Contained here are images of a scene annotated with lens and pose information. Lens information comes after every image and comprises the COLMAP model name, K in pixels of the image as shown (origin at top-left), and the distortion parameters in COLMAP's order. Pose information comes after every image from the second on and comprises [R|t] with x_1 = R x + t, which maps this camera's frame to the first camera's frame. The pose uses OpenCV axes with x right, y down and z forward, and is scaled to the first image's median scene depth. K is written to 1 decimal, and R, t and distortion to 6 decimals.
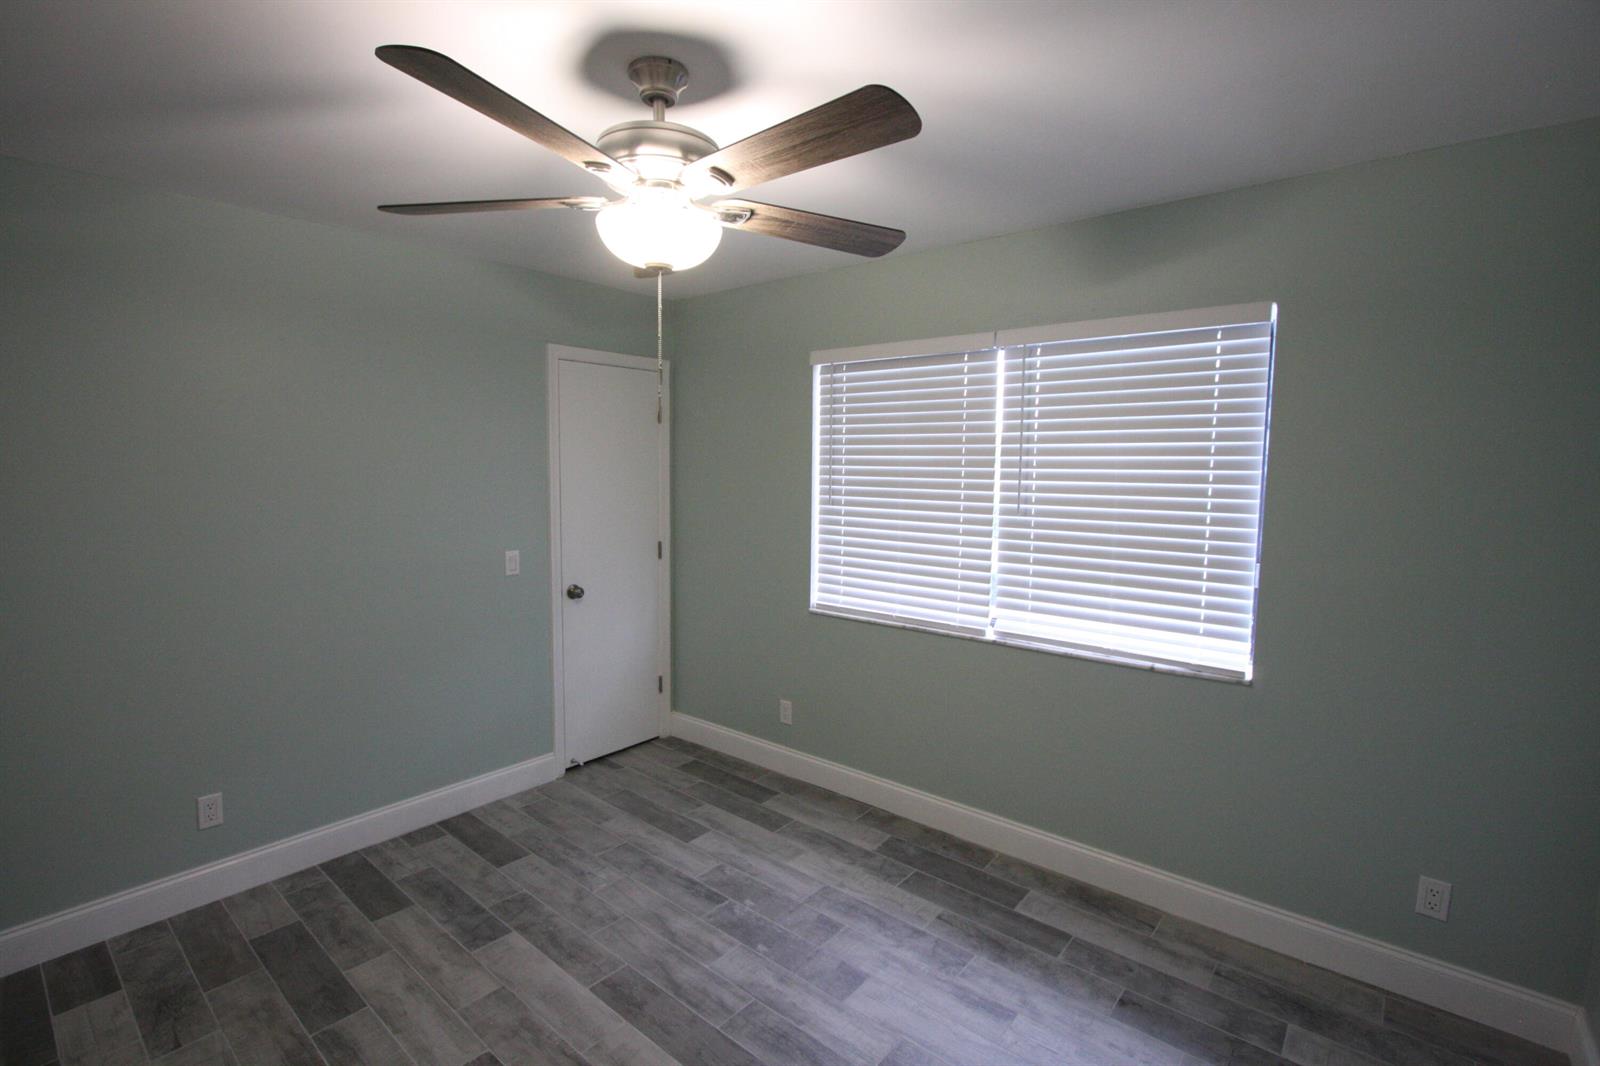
lens RADIAL K [[740.8, 0, 784.9], [0, 740.8, 531.3], [0, 0, 1]] dist [-0.013105, 0.001955]
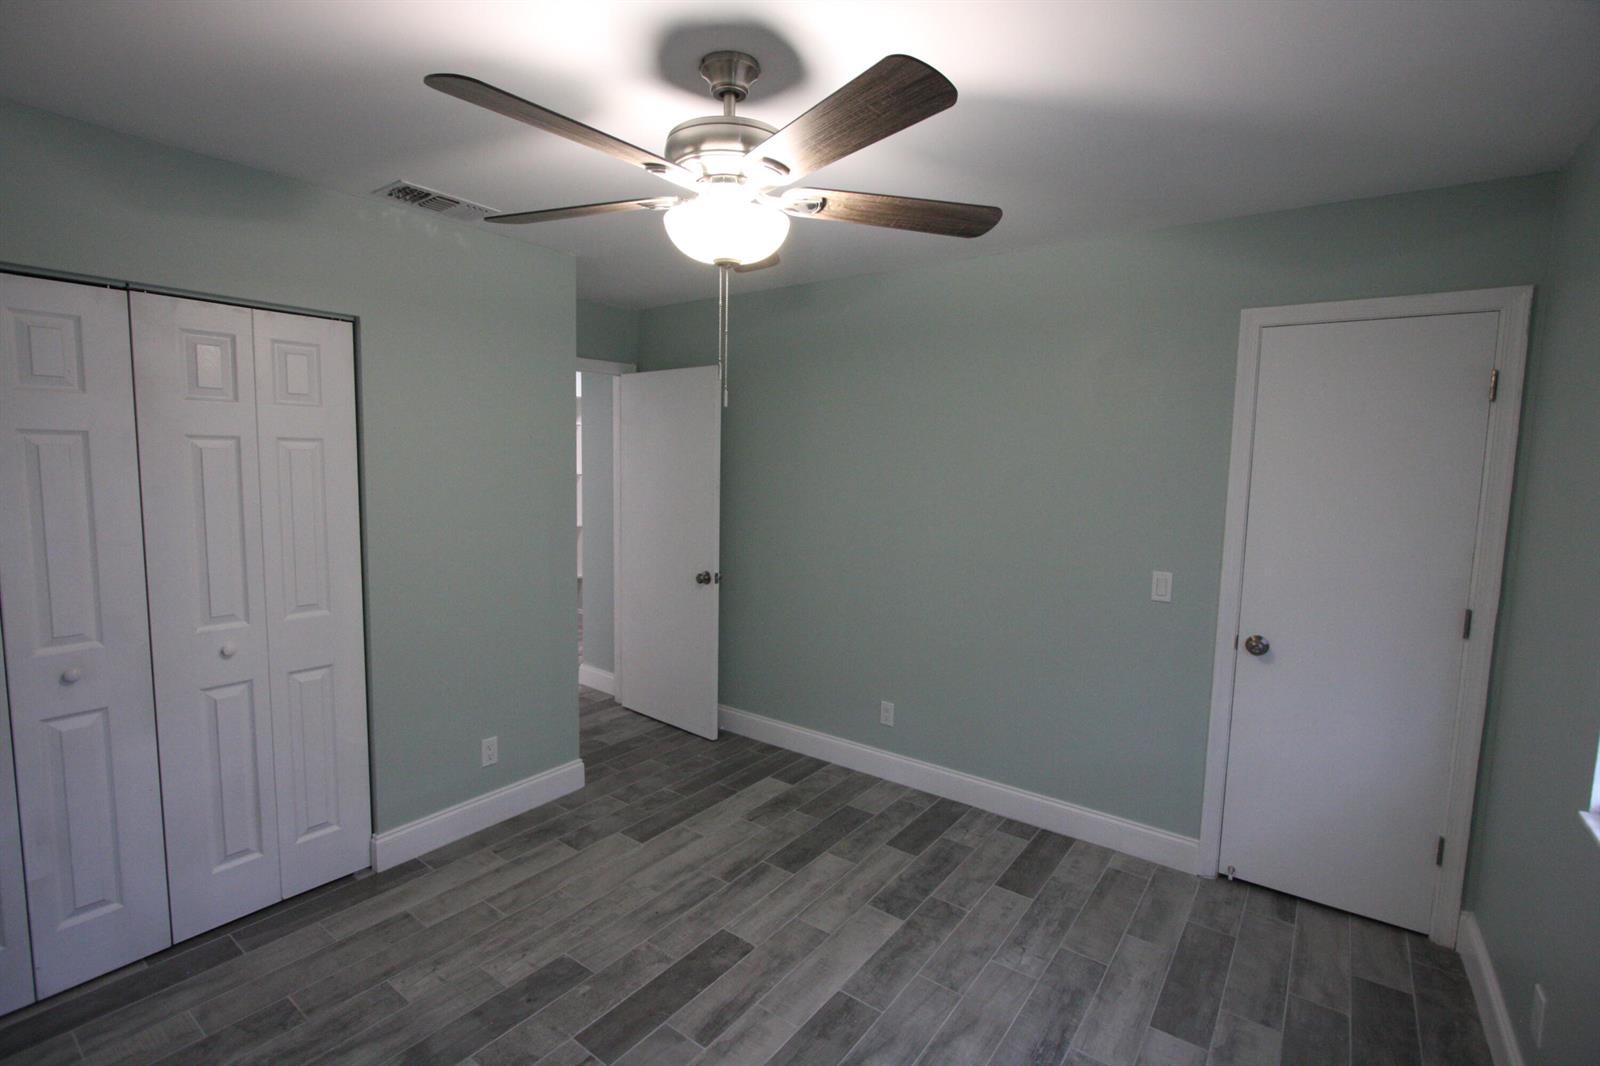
lens RADIAL K [[737.4, 0, 787.1], [0, 737.4, 530.2], [0, 0, 1]] dist [-0.015049, 0.000831]
pose [[0.060190, 0.088983, -0.994213, 0.496137], [-0.108203, 0.990731, 0.082121, -0.049906], [0.992305, 0.102634, 0.069261, 0.605981]]
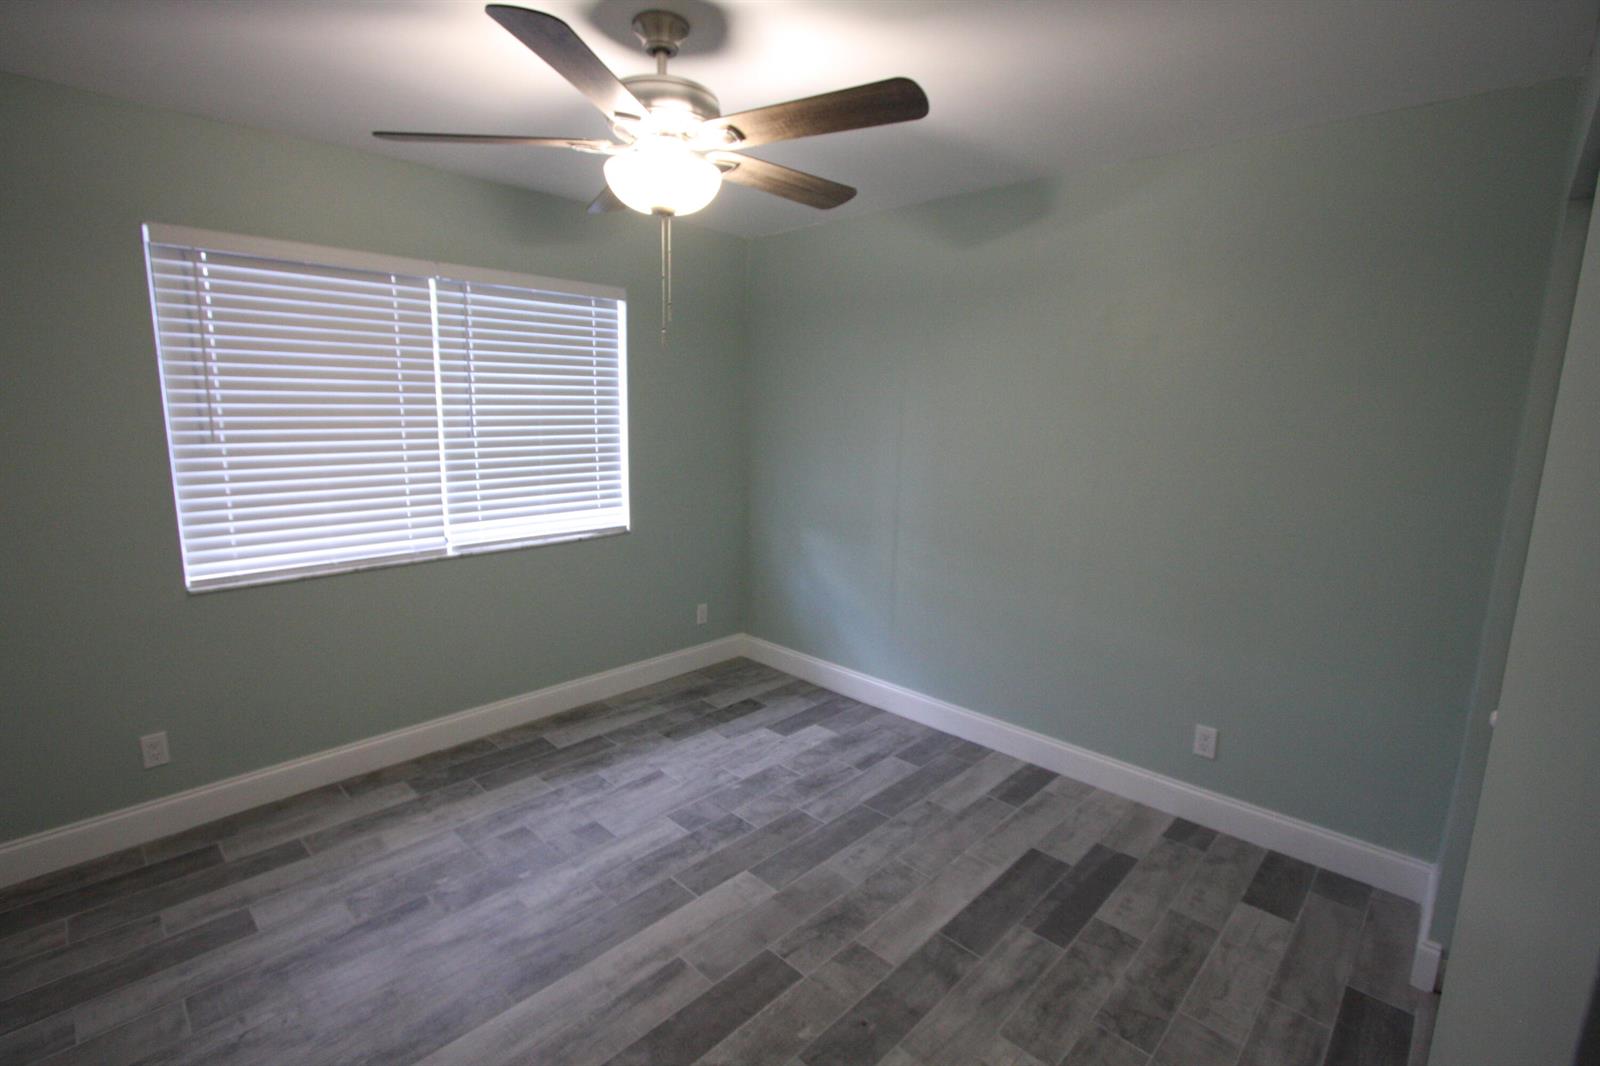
lens RADIAL K [[737.4, 0, 787.1], [0, 737.4, 530.2], [0, 0, 1]] dist [-0.015049, 0.000831]
pose [[0.068003, -0.181291, 0.981076, -0.752673], [0.076750, 0.981388, 0.176029, -0.041428], [-0.994729, 0.063327, 0.080652, 0.438147]]
